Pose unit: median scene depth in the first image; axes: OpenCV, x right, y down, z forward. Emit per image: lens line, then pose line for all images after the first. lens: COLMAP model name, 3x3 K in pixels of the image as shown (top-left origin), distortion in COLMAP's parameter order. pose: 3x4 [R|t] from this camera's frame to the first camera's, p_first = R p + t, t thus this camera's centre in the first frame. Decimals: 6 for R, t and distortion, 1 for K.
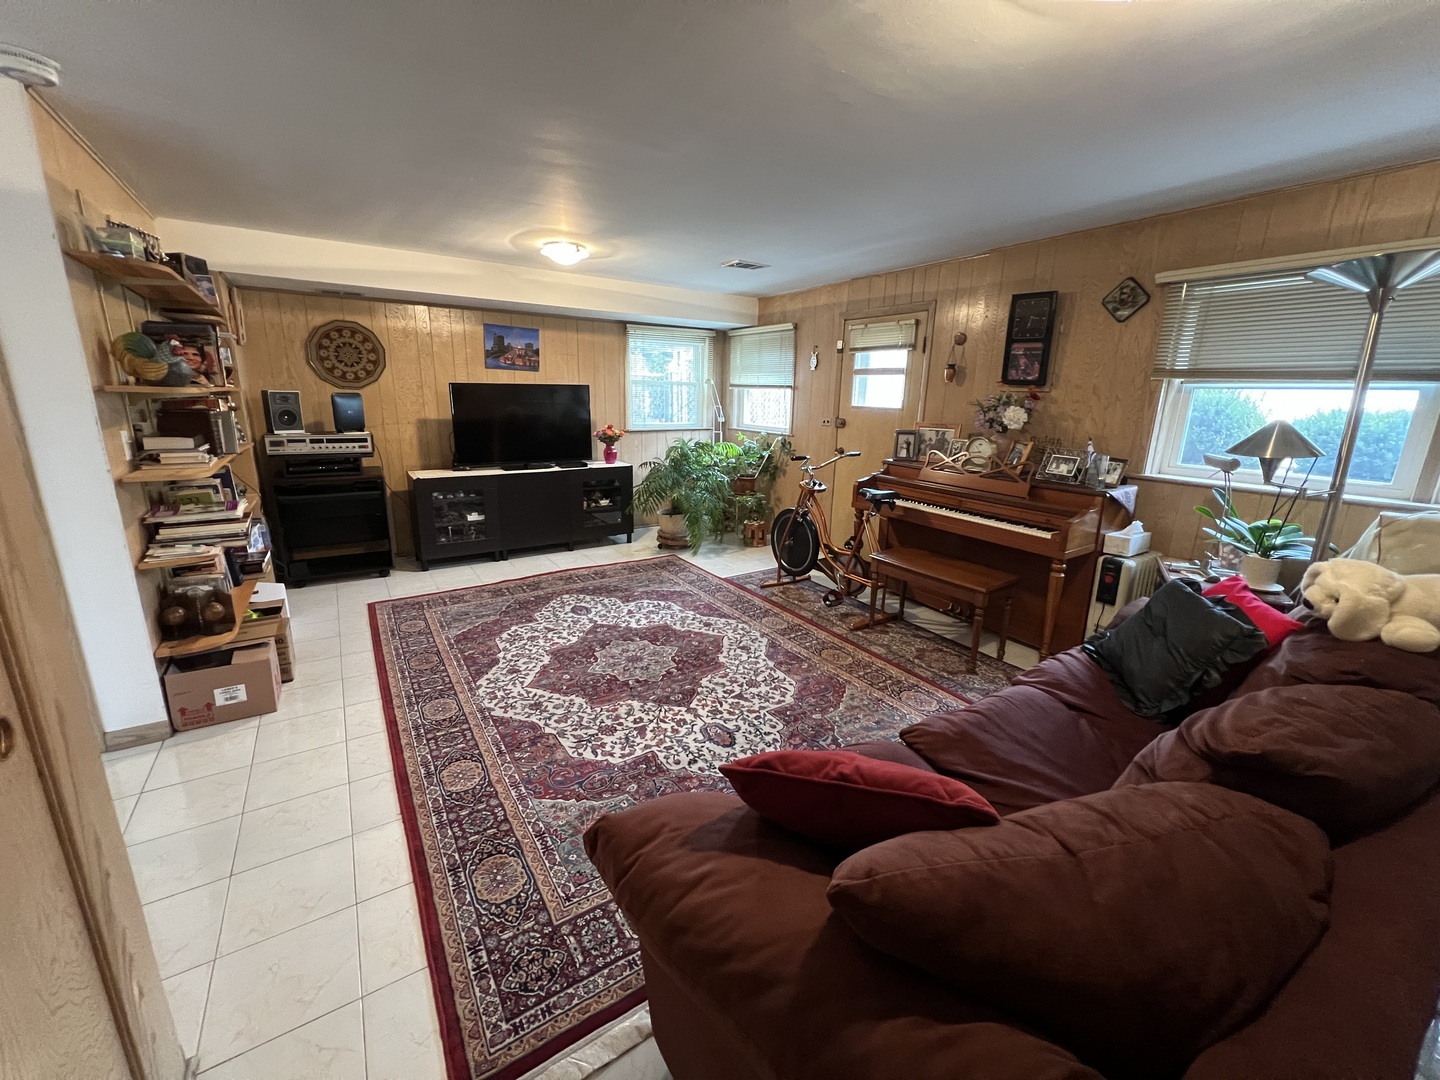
lens RADIAL K [[579.9, 0, 720.9], [0, 579.9, 537.4], [0, 0, 1]] dist [0.000299, 0.000292]
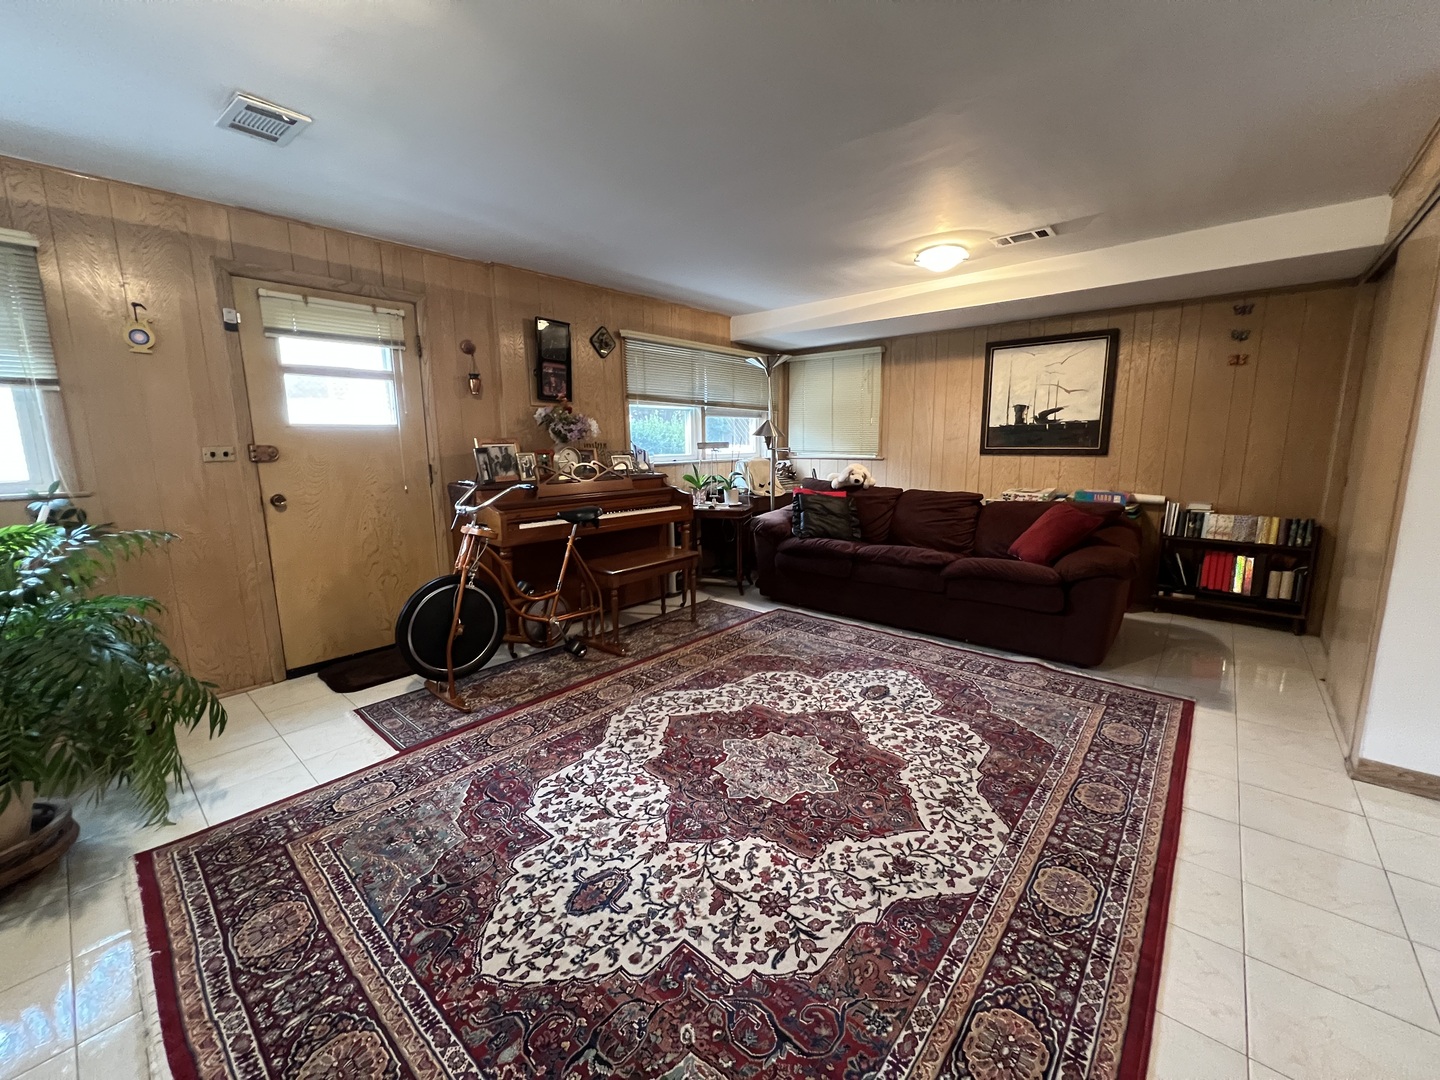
lens RADIAL K [[579.9, 0, 719.9], [0, 579.9, 533.7], [0, 0, 1]] dist [0.000299, 0.000292]
pose [[-0.269608, -0.172260, 0.947438, -0.702940], [0.241334, 0.940385, 0.239653, -0.222236], [-0.932239, 0.293262, -0.211963, 1.064189]]
